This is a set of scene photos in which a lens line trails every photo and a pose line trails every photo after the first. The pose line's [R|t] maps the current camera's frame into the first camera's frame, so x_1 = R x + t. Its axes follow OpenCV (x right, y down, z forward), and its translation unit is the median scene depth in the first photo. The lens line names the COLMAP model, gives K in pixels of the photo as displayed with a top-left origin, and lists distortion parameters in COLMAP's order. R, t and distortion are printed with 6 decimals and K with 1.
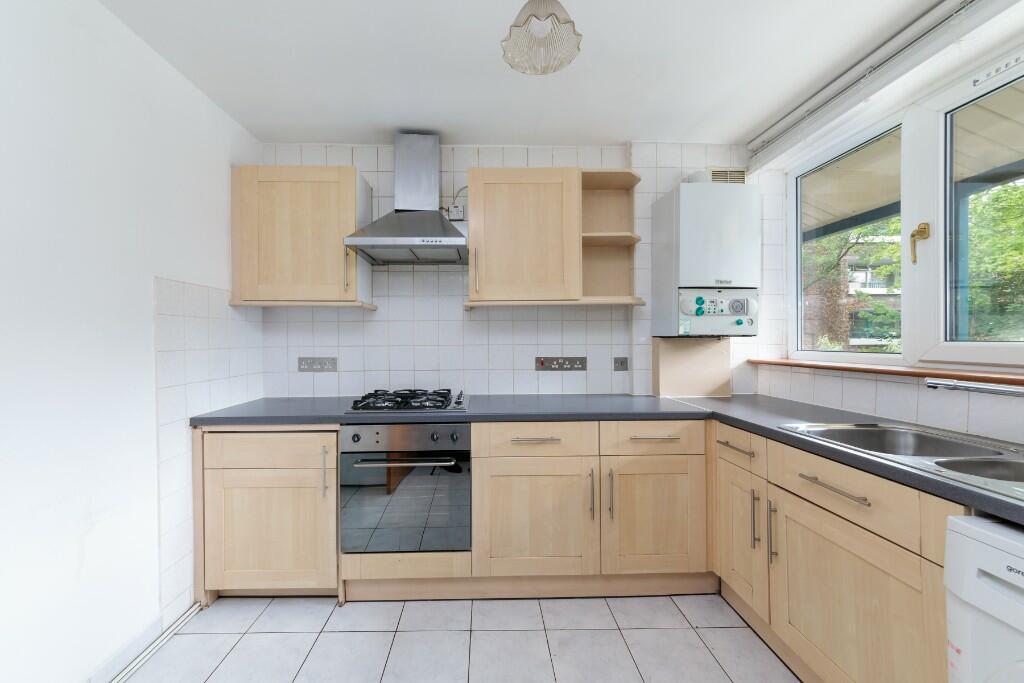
lens RADIAL K [[380.4, 0, 479.5], [0, 380.4, 340.8], [0, 0, 1]] dist [0.003423, 0.000309]
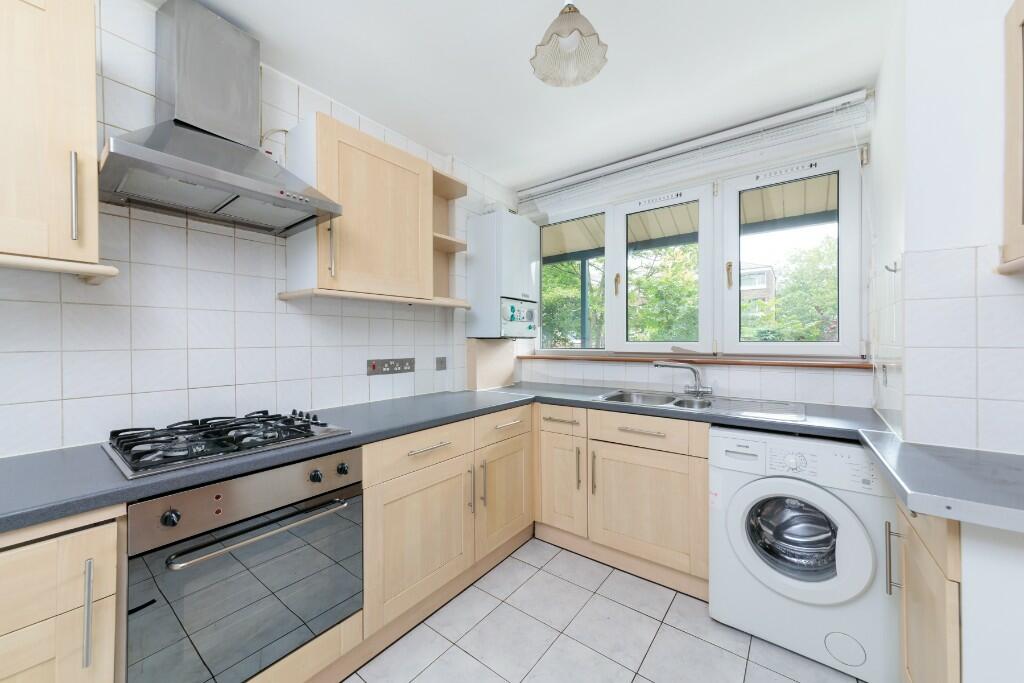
lens RADIAL K [[380.4, 0, 506.6], [0, 380.4, 342.0], [0, 0, 1]] dist [0.003423, 0.000309]
pose [[0.618426, -0.001642, 0.785841, -0.392784], [0.001021, 0.999999, 0.001285, 0.000872], [-0.785842, 0.000008, 0.618427, 0.241714]]
